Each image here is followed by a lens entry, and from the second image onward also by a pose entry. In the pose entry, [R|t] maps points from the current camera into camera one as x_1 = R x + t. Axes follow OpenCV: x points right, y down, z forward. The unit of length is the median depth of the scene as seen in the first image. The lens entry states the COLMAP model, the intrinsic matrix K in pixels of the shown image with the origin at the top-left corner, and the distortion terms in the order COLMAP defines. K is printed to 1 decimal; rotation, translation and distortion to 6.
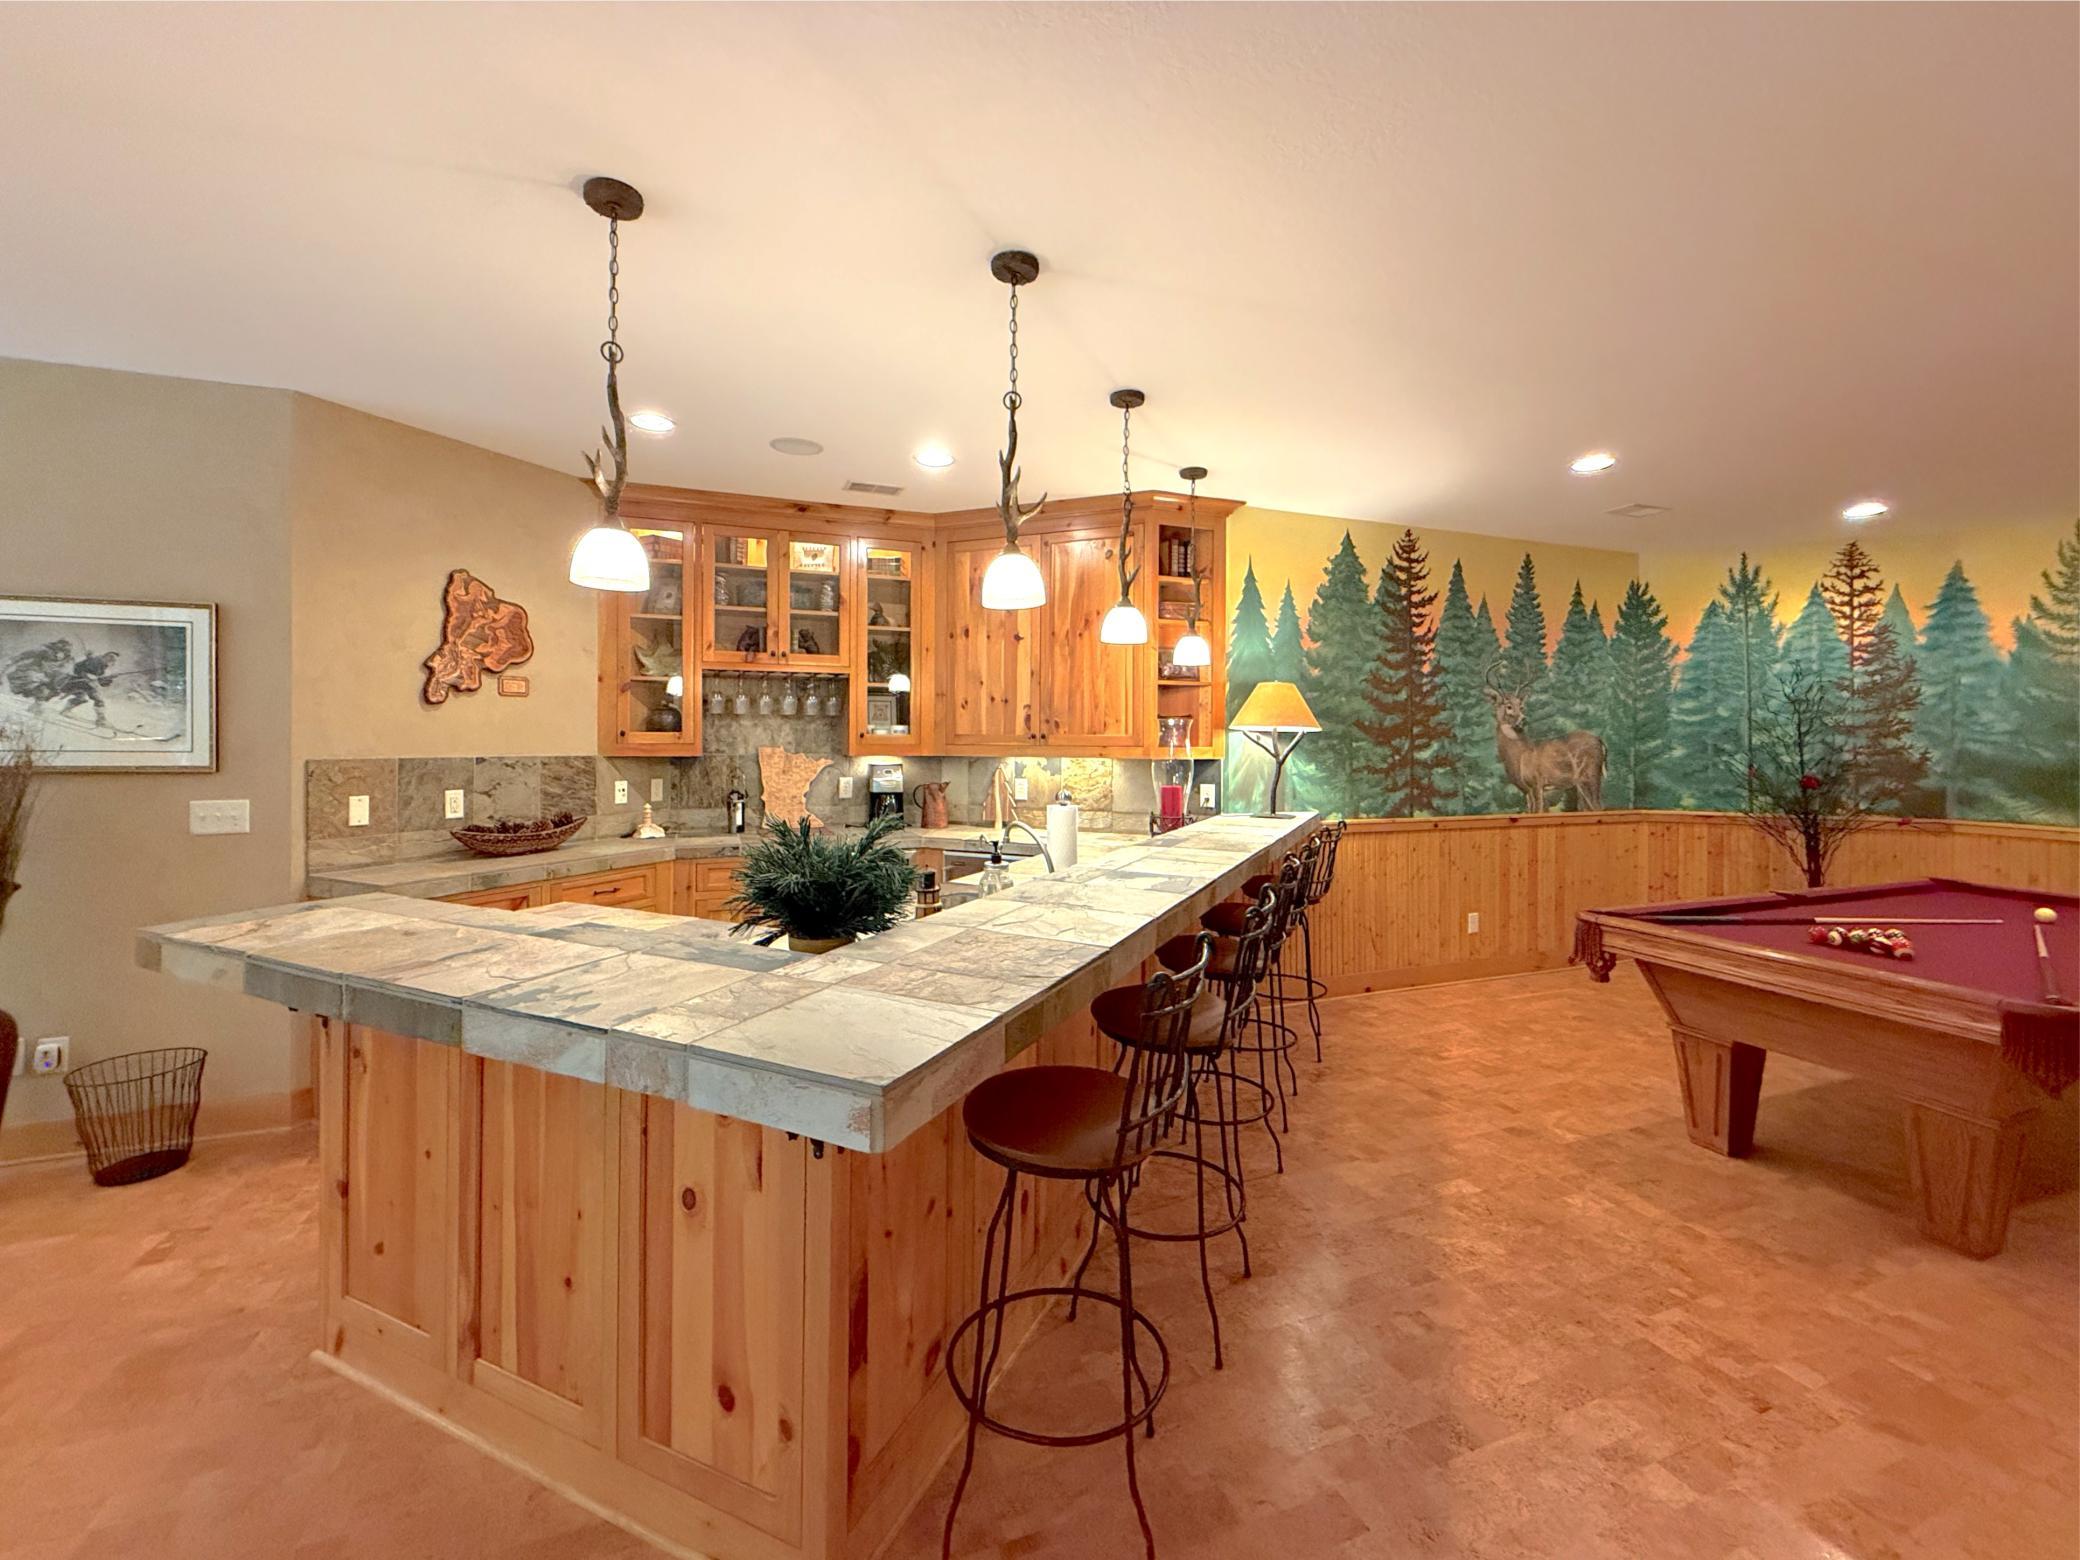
lens RADIAL K [[844.7, 0, 1075.1], [0, 844.7, 744.4], [0, 0, 1]] dist [-0.000776, -0.000720]
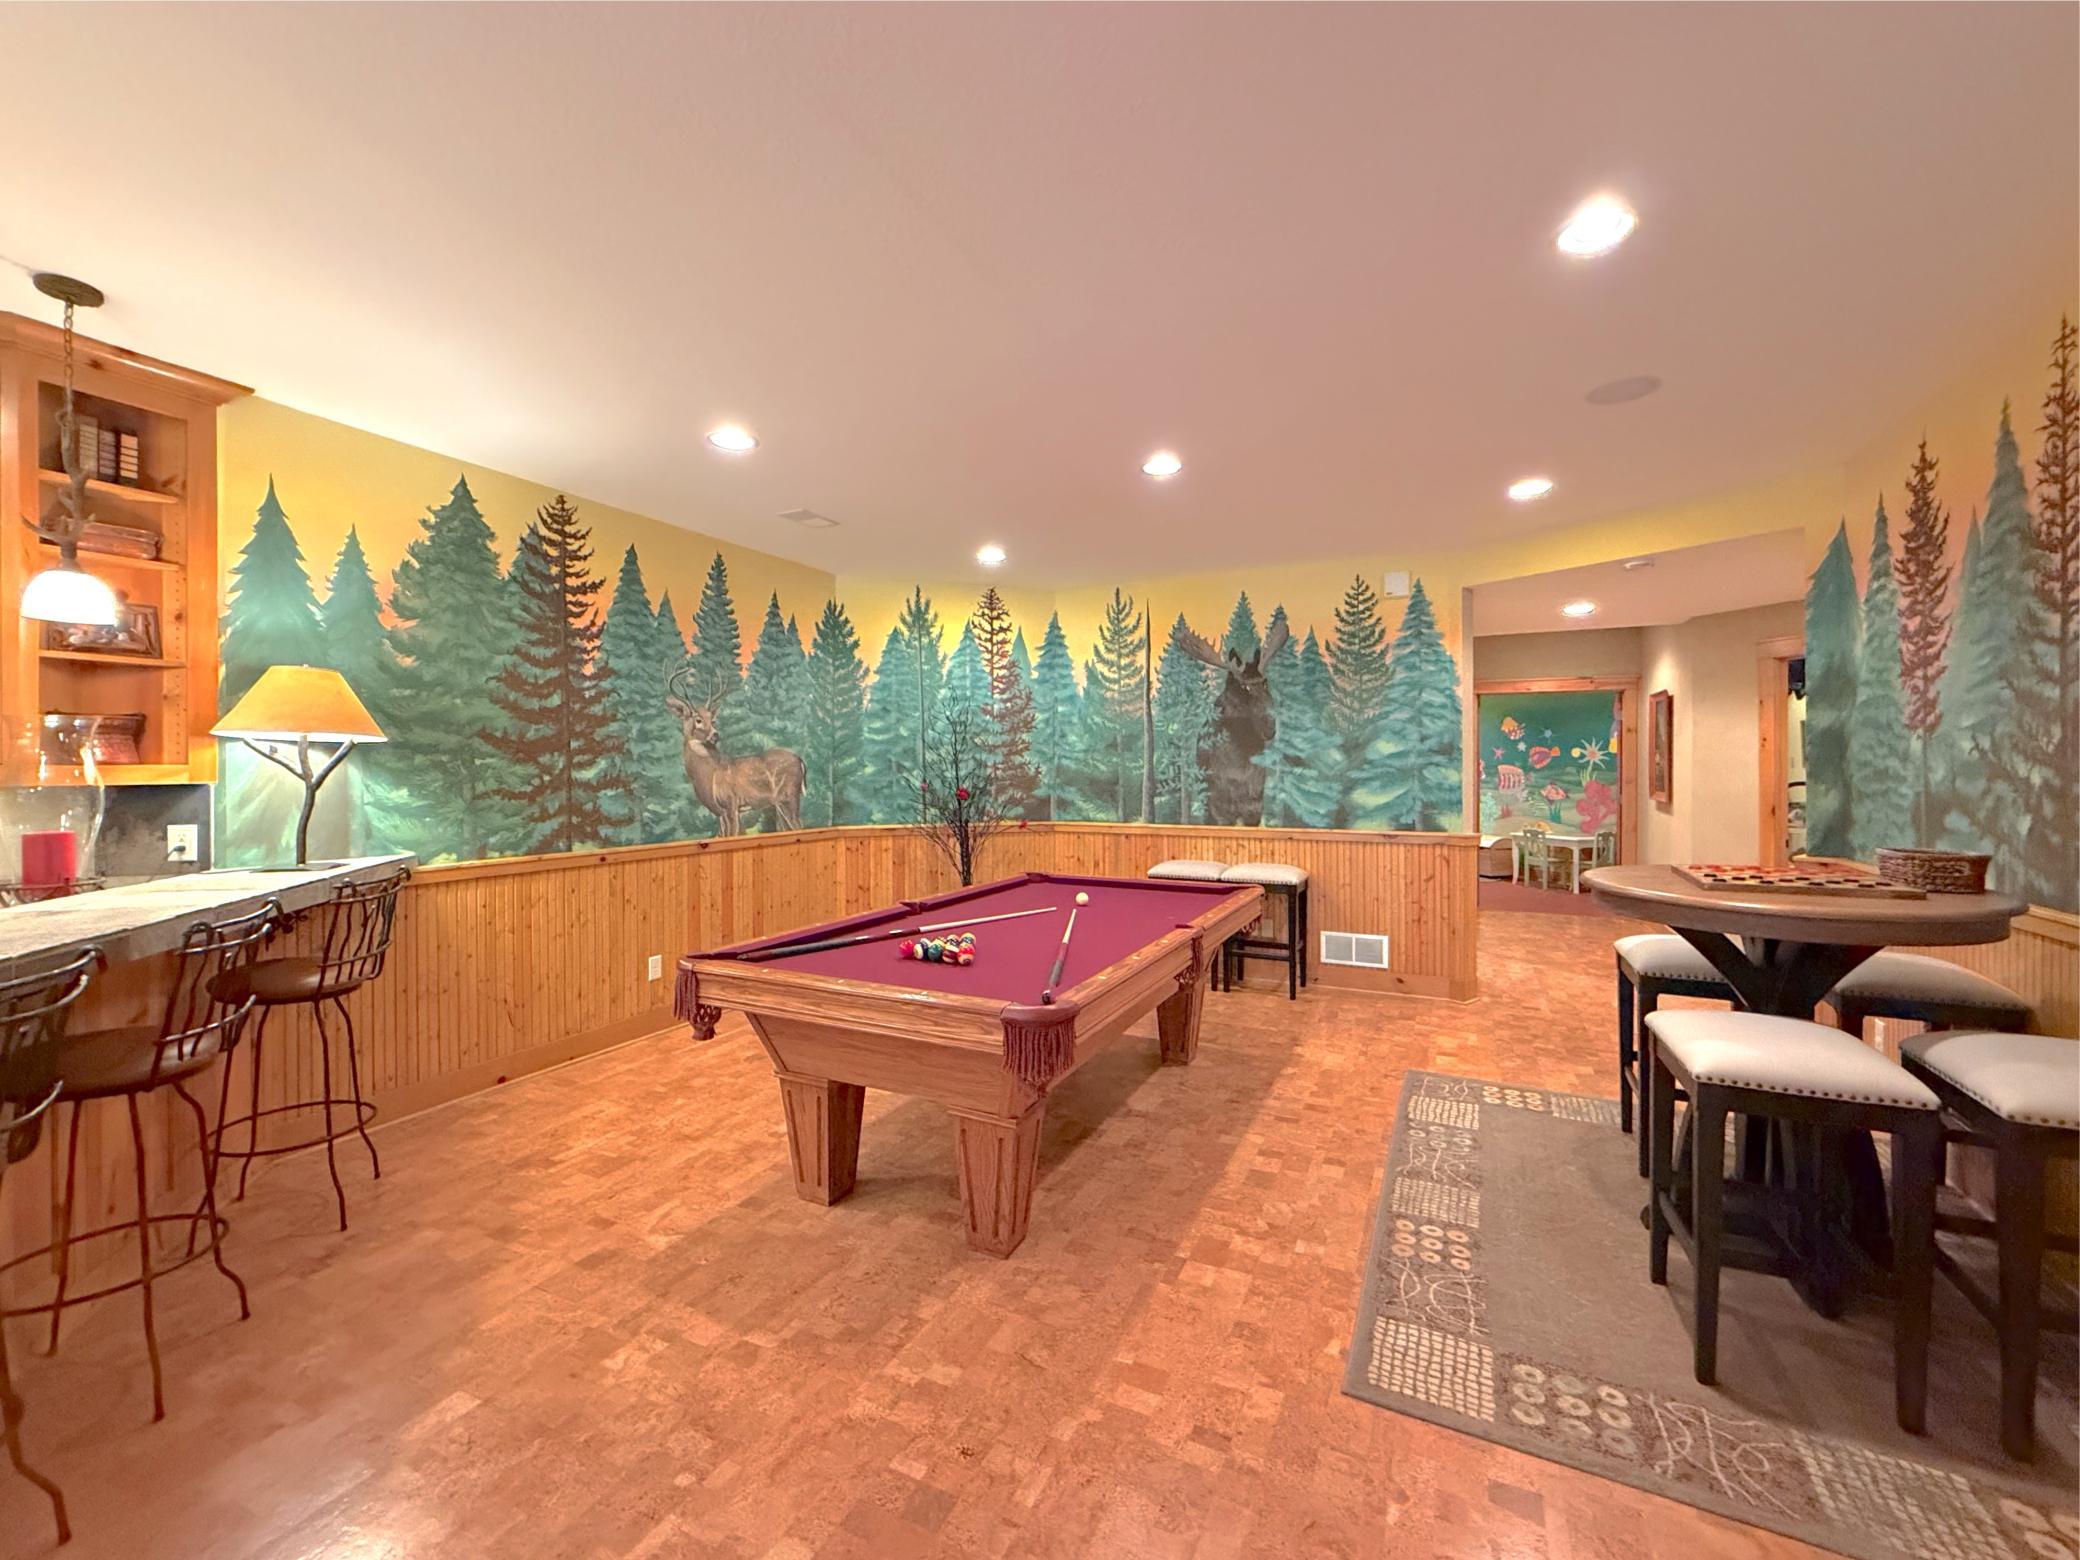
lens RADIAL K [[844.7, 0, 1038.3], [0, 844.7, 773.7], [0, 0, 1]] dist [-0.000776, -0.000720]
pose [[0.738254, -0.012019, 0.674416, 0.191244], [0.008844, 0.999928, 0.008138, 0.009297], [-0.674465, -0.000043, 0.738307, 0.100798]]
